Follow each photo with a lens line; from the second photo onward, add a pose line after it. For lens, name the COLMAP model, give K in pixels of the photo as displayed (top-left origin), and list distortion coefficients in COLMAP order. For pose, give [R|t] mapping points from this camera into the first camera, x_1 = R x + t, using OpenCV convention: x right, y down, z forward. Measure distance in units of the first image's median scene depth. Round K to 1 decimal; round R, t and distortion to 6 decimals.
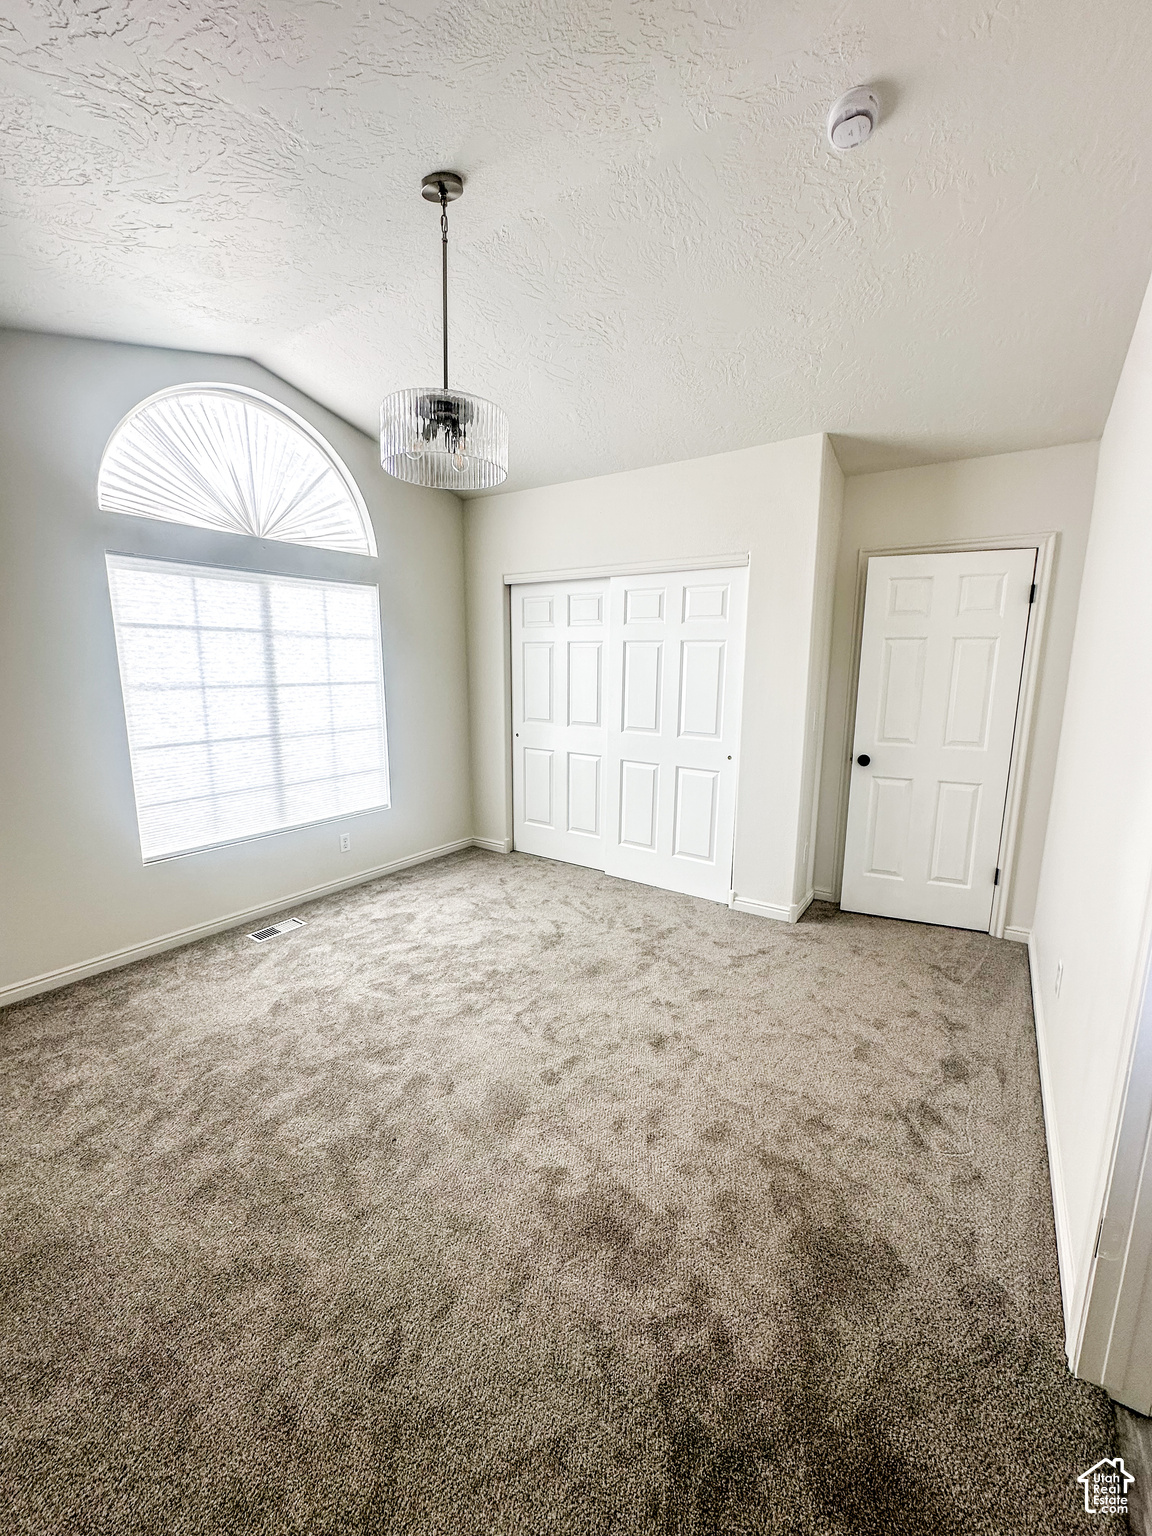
lens RADIAL K [[612.8, 0, 578.1], [0, 612.8, 758.5], [0, 0, 1]] dist [-0.003324, 0.001217]
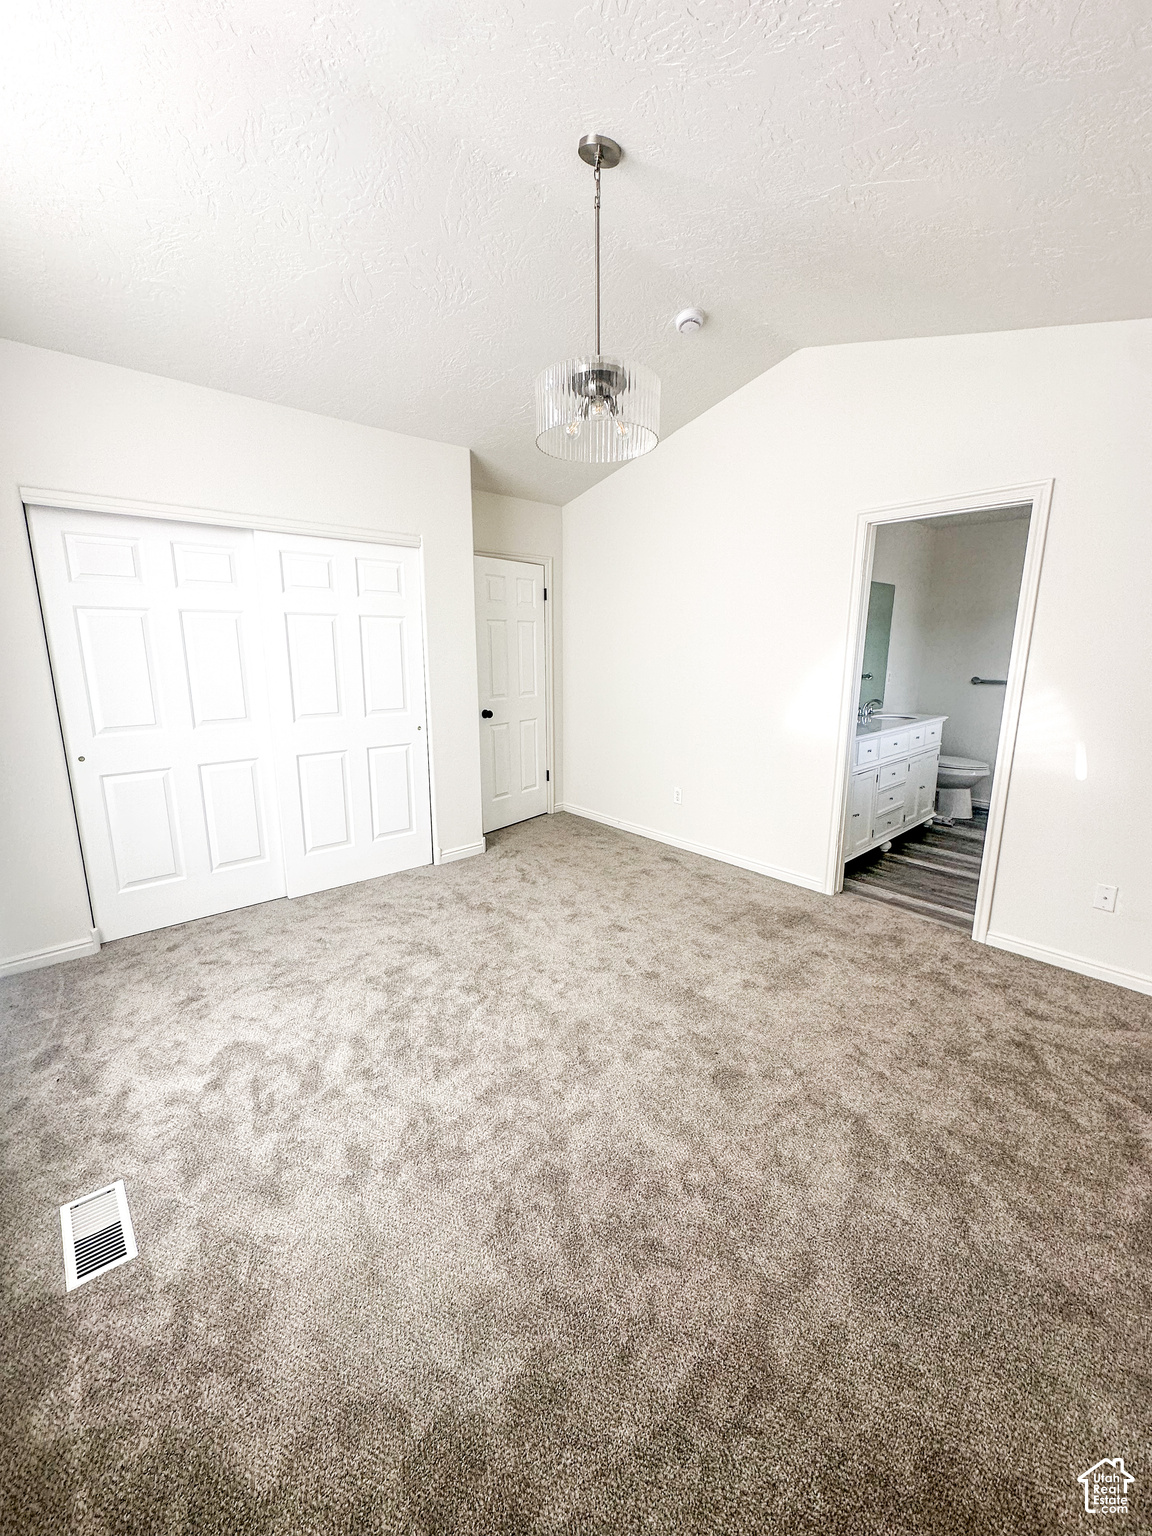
lens RADIAL K [[612.8, 0, 577.2], [0, 612.8, 752.8], [0, 0, 1]] dist [-0.003324, 0.001217]
pose [[0.245325, -0.178372, 0.952890, -0.745070], [0.154962, 0.977504, 0.143084, -0.073105], [-0.956976, 0.112560, 0.267447, 0.482070]]
